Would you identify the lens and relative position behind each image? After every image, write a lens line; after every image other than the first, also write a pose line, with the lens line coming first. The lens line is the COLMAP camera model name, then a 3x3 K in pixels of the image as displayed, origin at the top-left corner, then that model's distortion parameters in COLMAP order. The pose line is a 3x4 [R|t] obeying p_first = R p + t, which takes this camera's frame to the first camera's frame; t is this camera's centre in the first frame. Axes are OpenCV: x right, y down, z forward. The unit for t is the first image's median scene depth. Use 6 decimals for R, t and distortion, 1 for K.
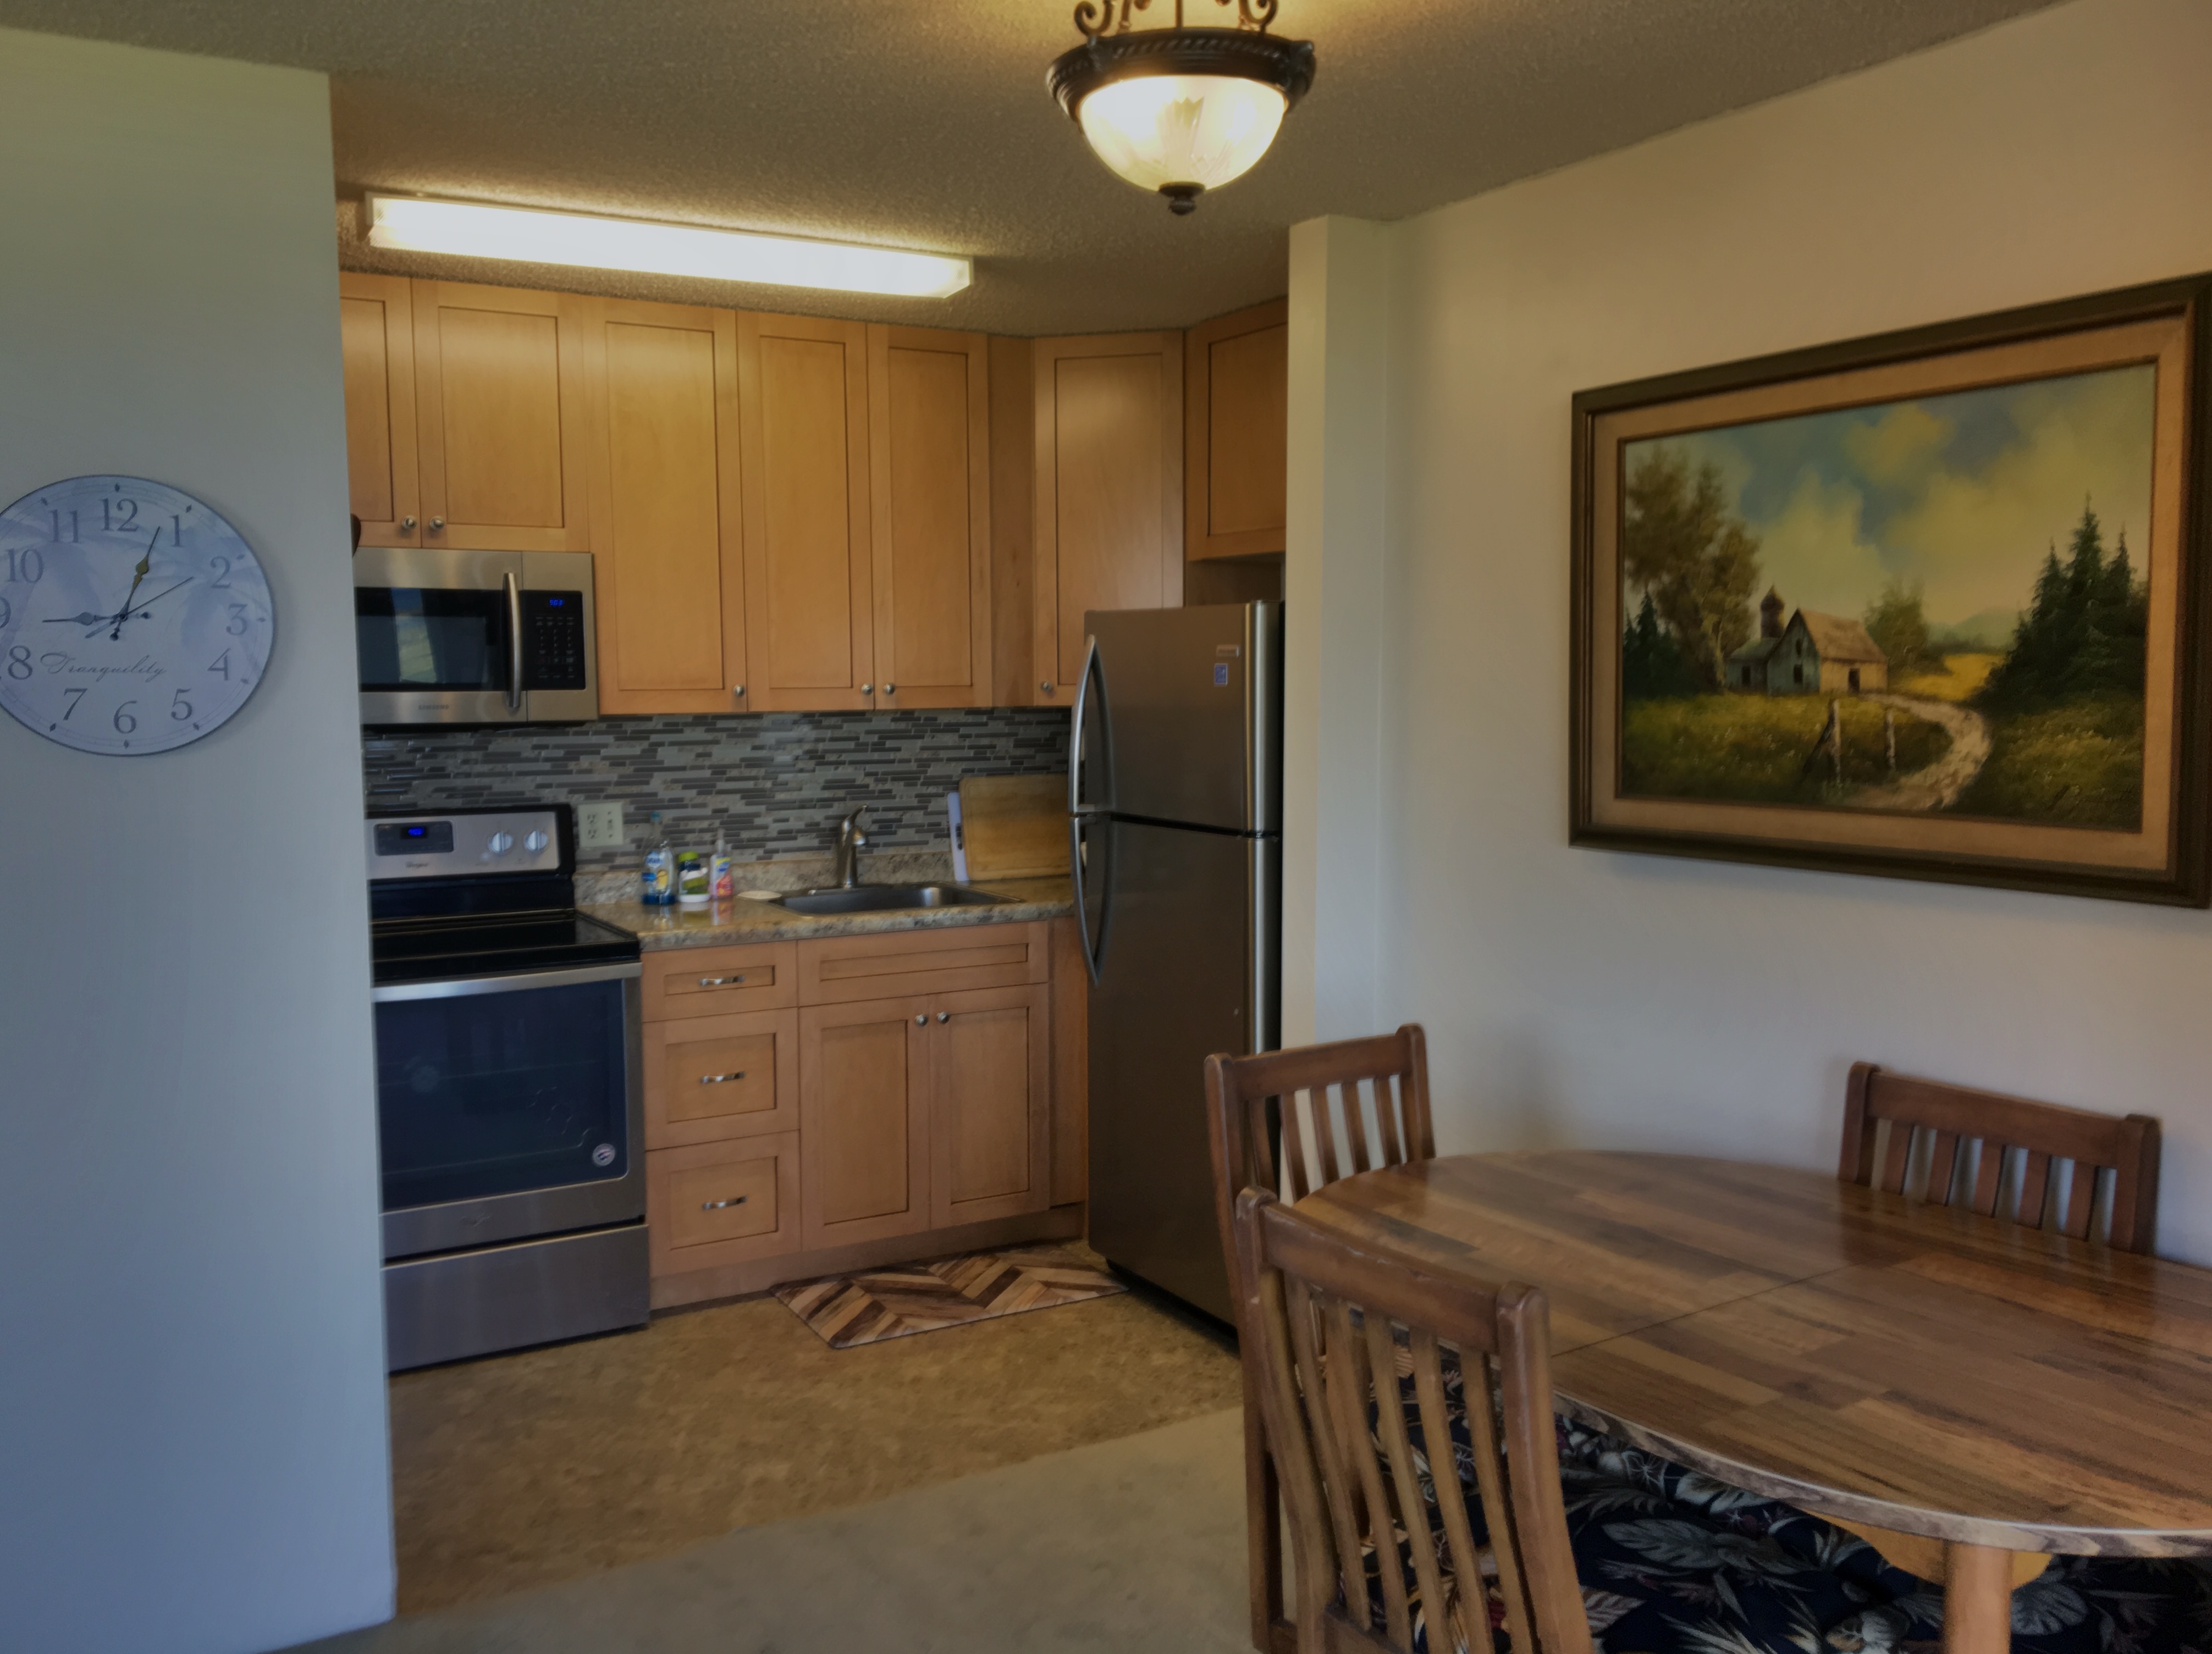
lens RADIAL K [[1853.3, 0, 1115.9], [0, 1853.3, 835.5], [0, 0, 1]] dist [0.103309, -0.178293]
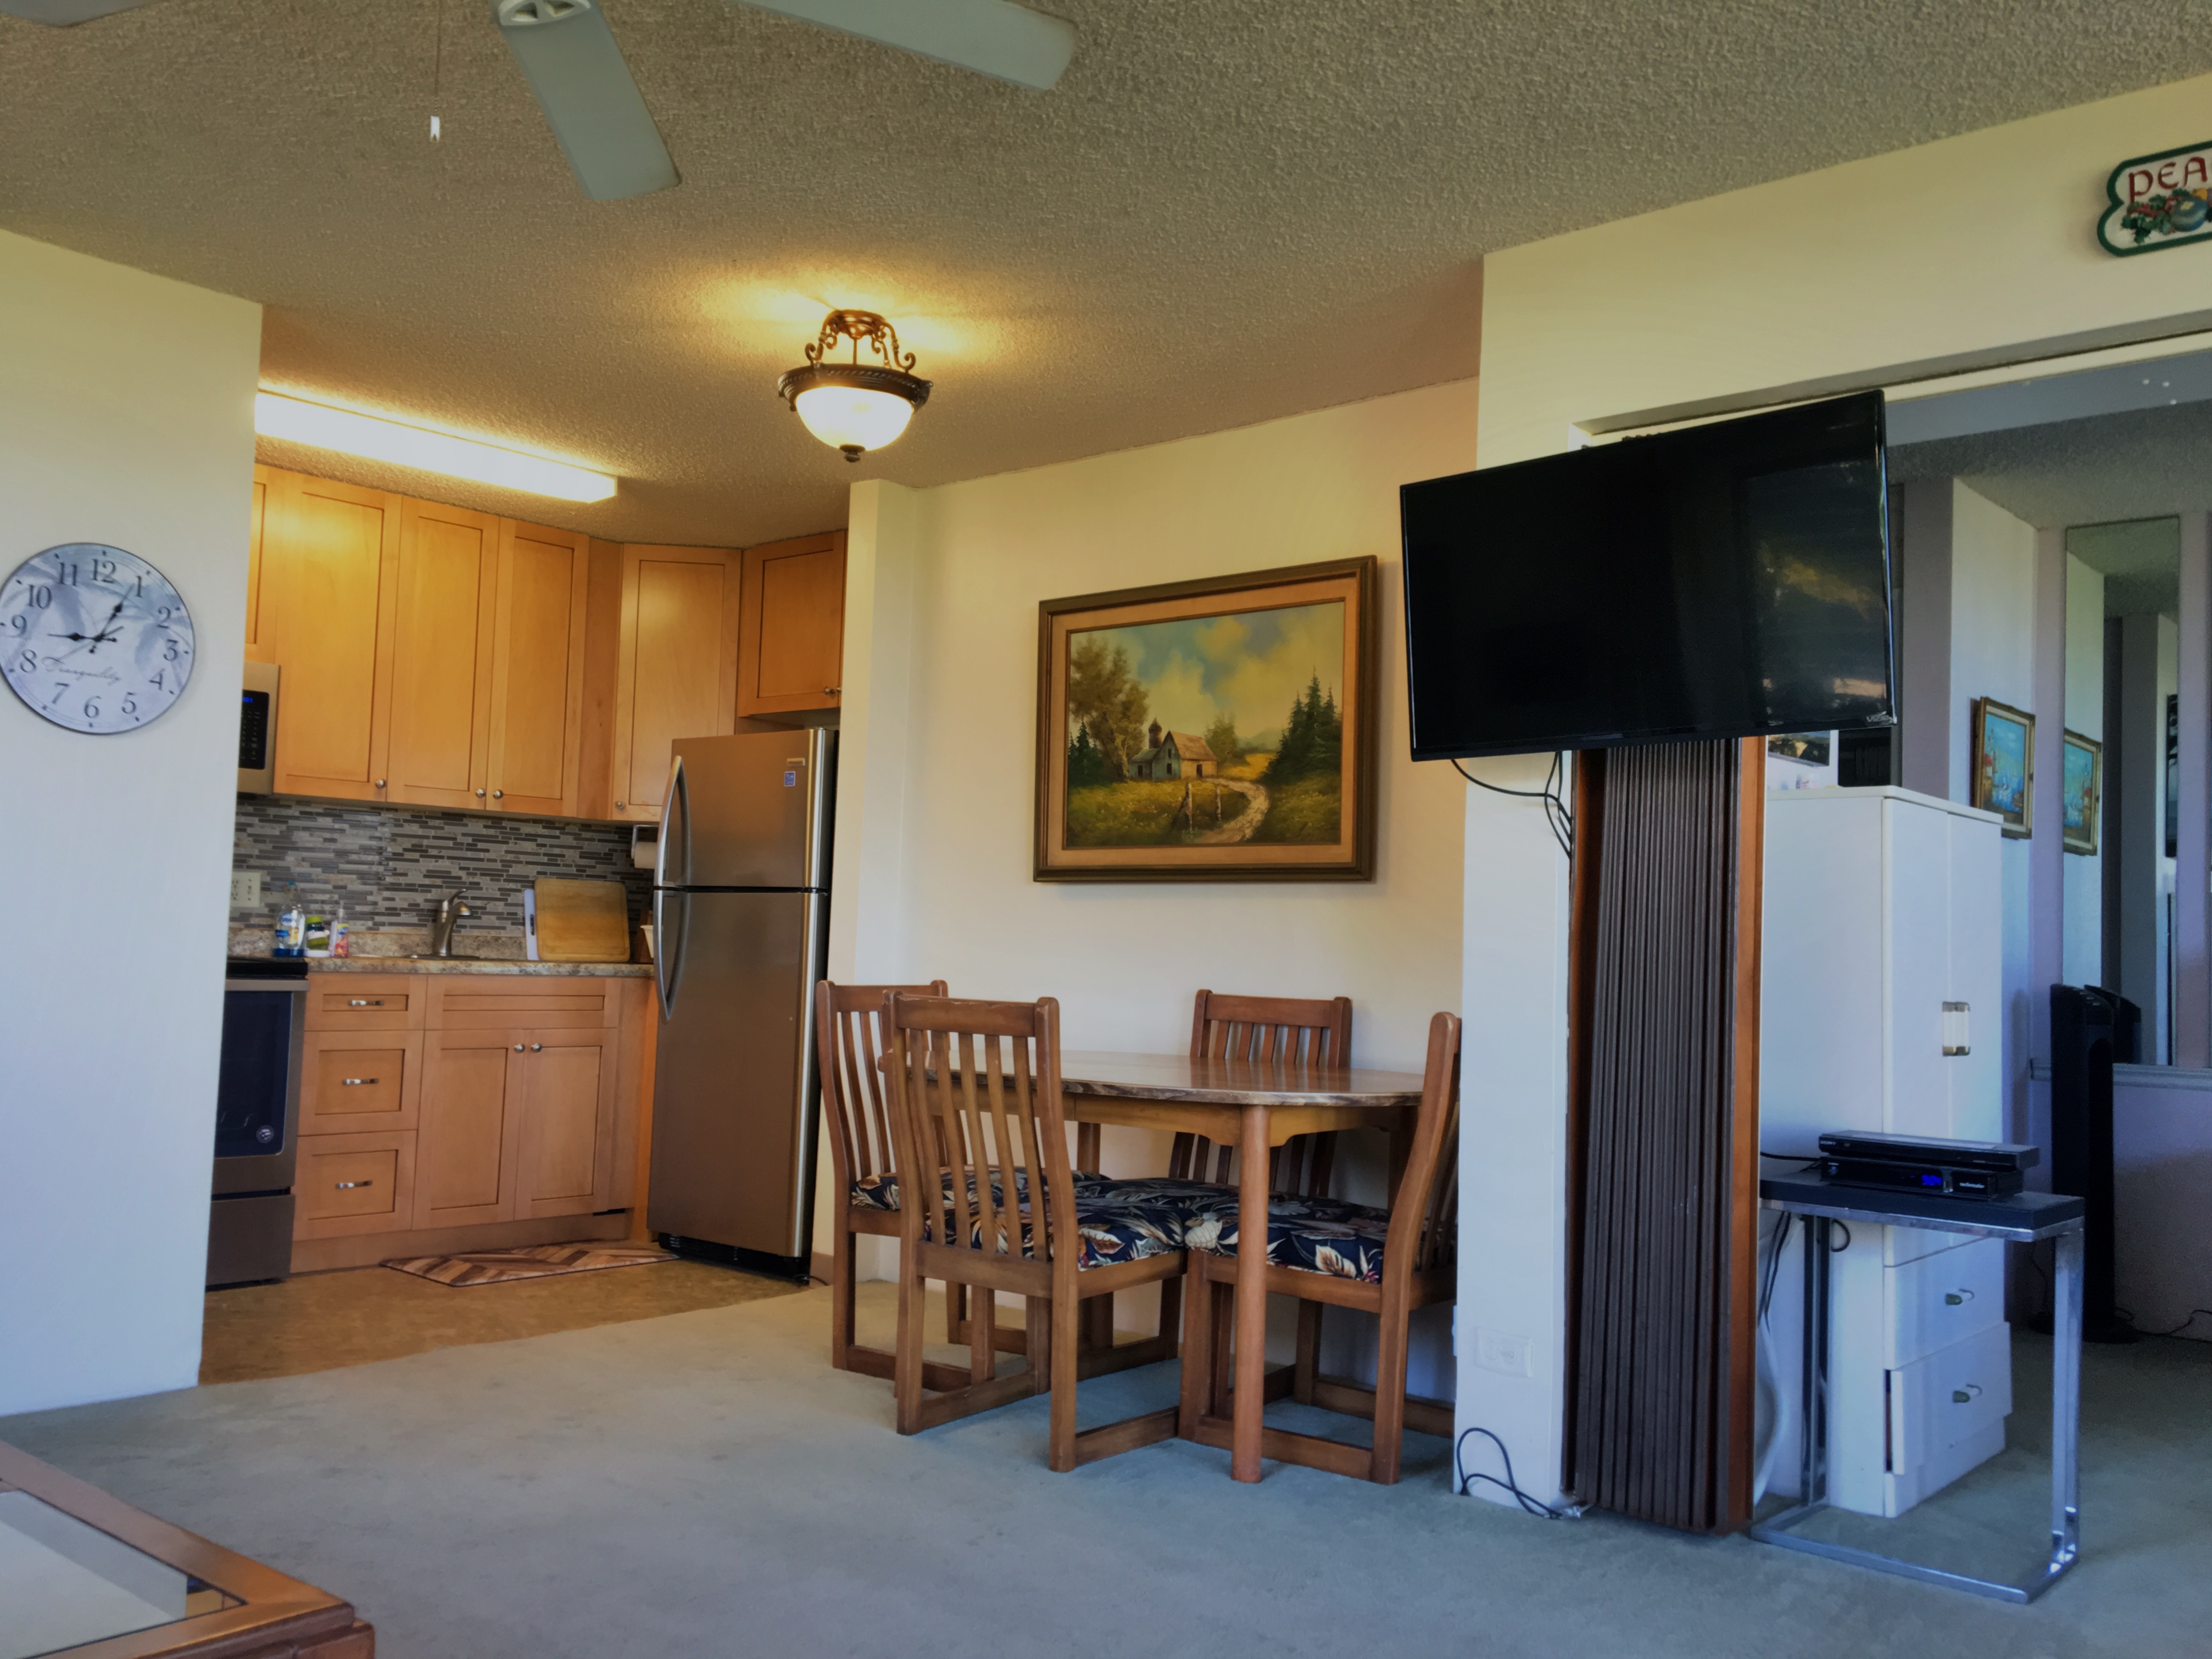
lens RADIAL K [[1853.3, 0, 1115.9], [0, 1853.3, 838.0], [0, 0, 1]] dist [0.103309, -0.178293]
pose [[0.945125, 0.056217, 0.321837, -0.158493], [-0.009296, 0.989313, -0.145509, 0.158732], [-0.326578, 0.134532, 0.935547, -0.397074]]
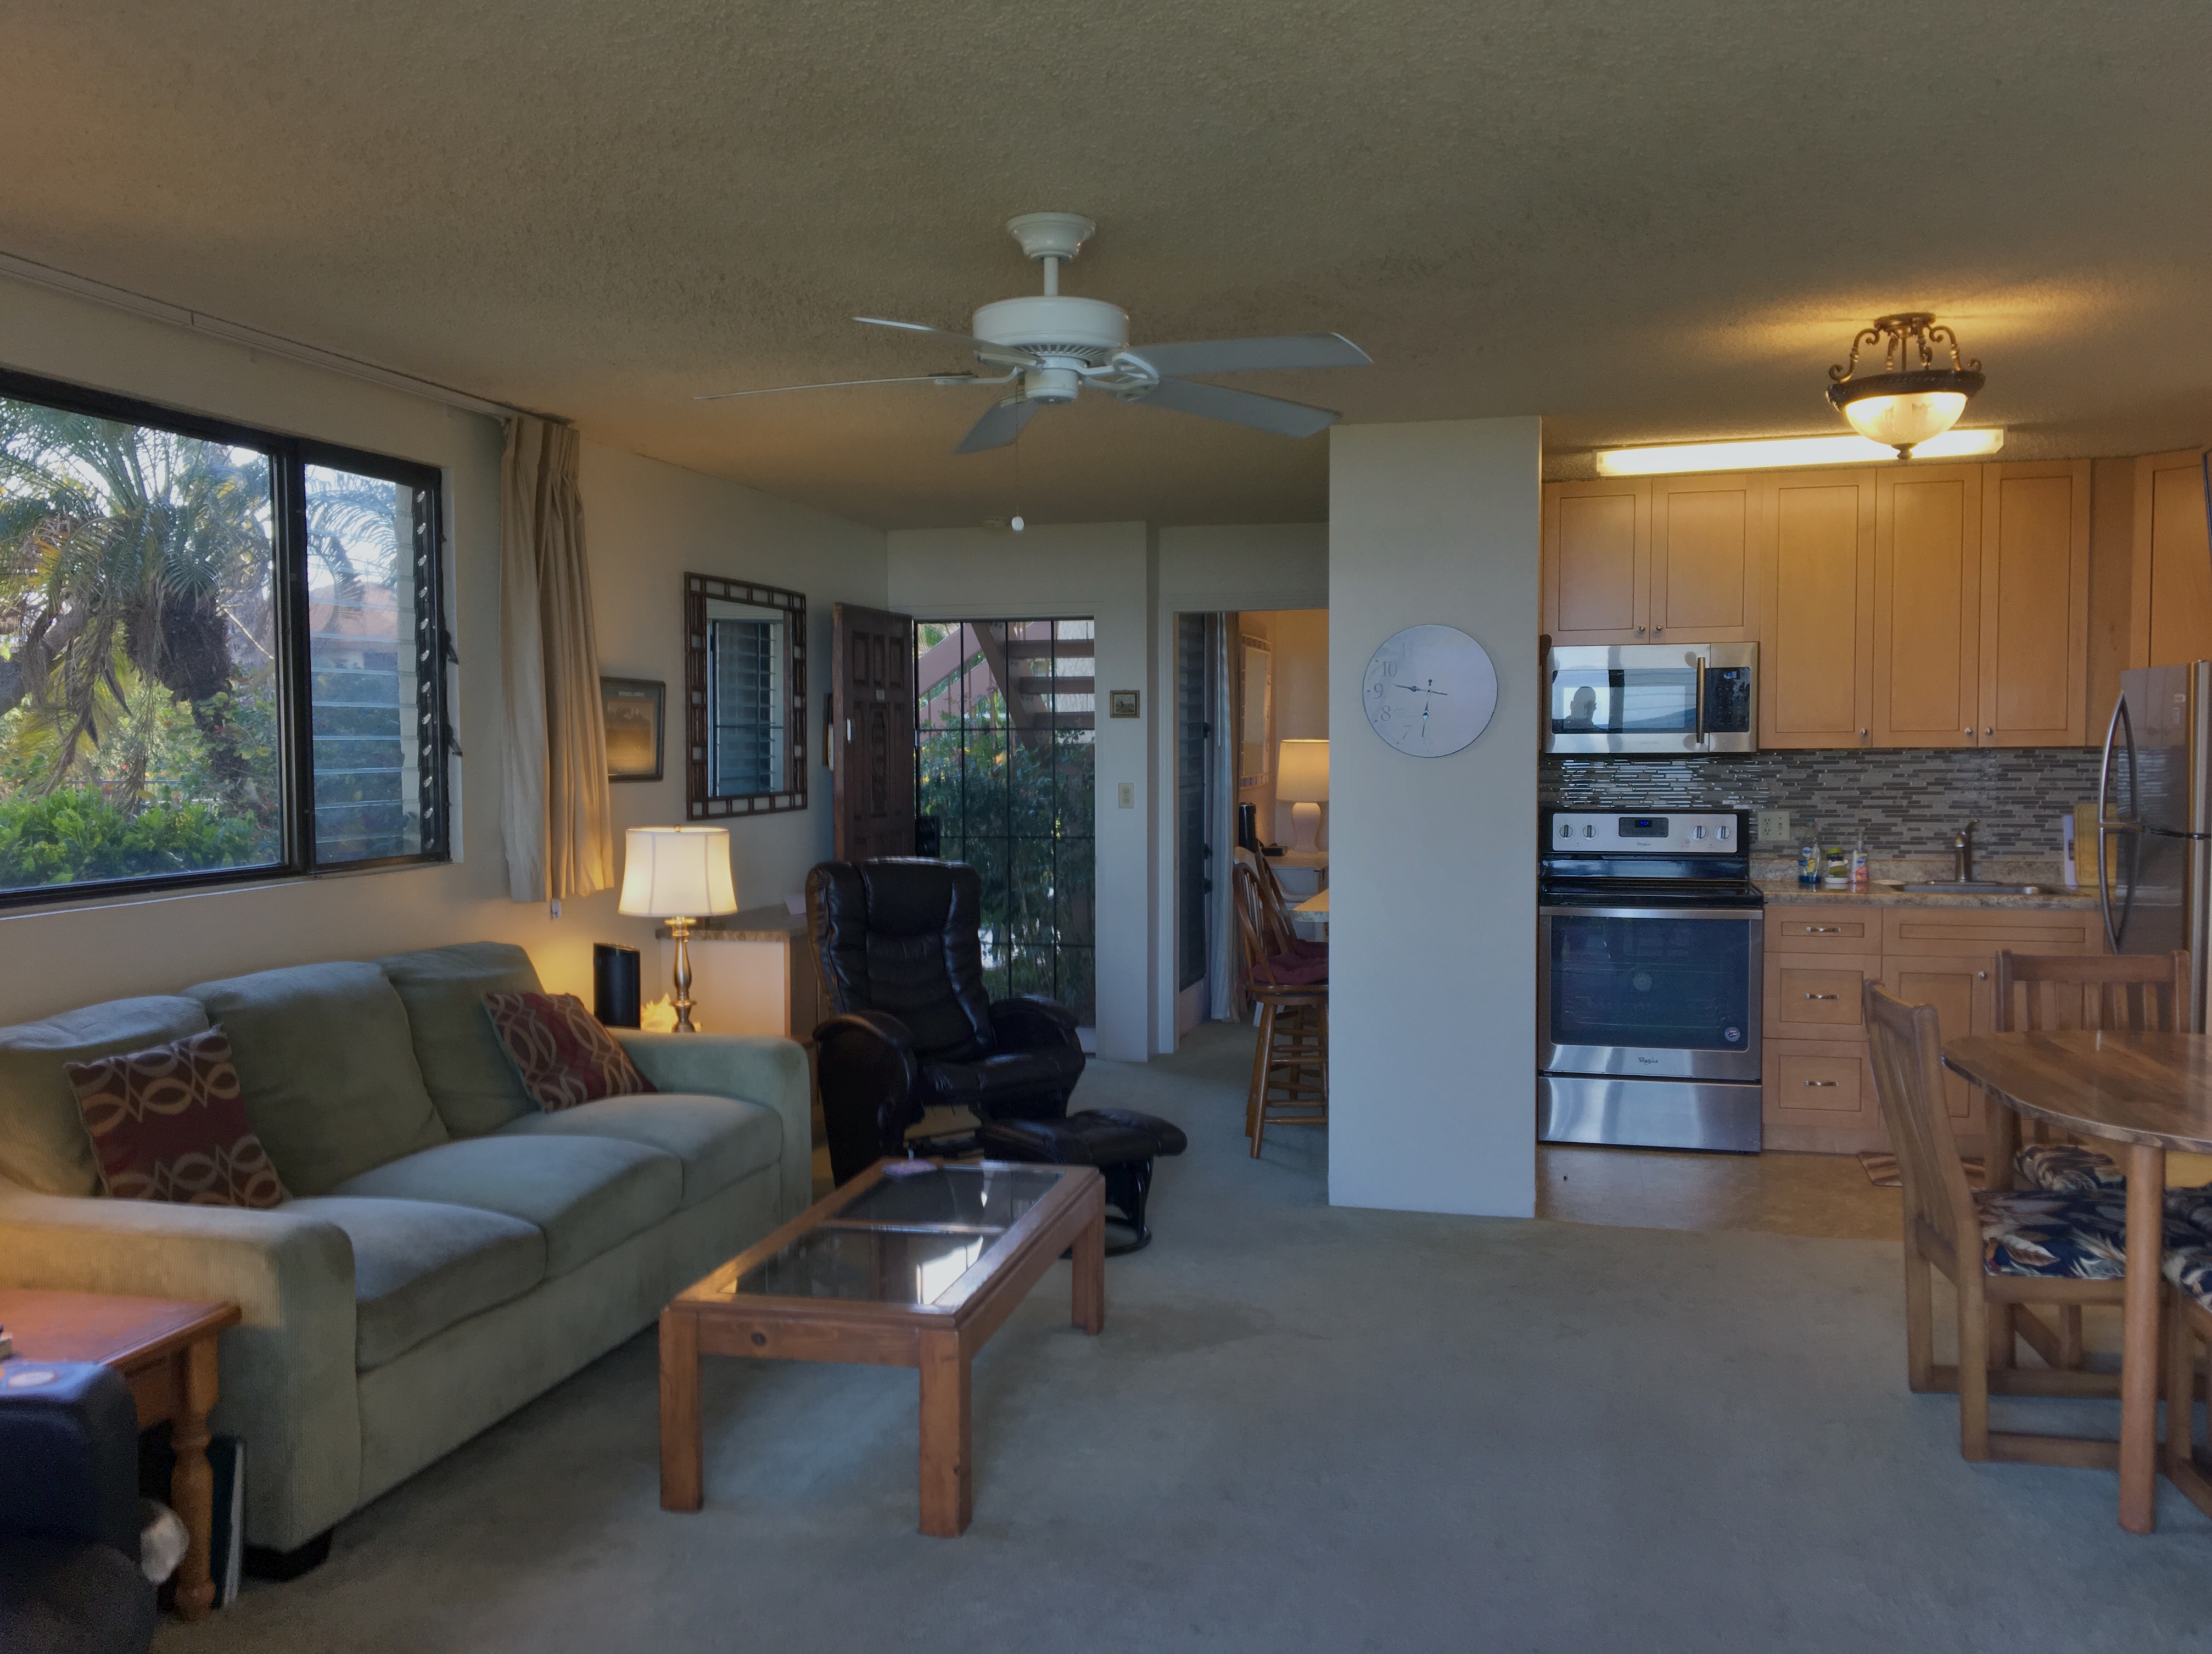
lens RADIAL K [[1853.7, 0, 1115.9], [0, 1853.7, 835.5], [0, 0, 1]] dist [0.103309, -0.178293]
pose [[0.715369, 0.036093, -0.697814, 0.447158], [-0.062041, 0.998002, -0.011982, 0.060551], [0.695987, 0.051864, 0.716178, -0.478206]]
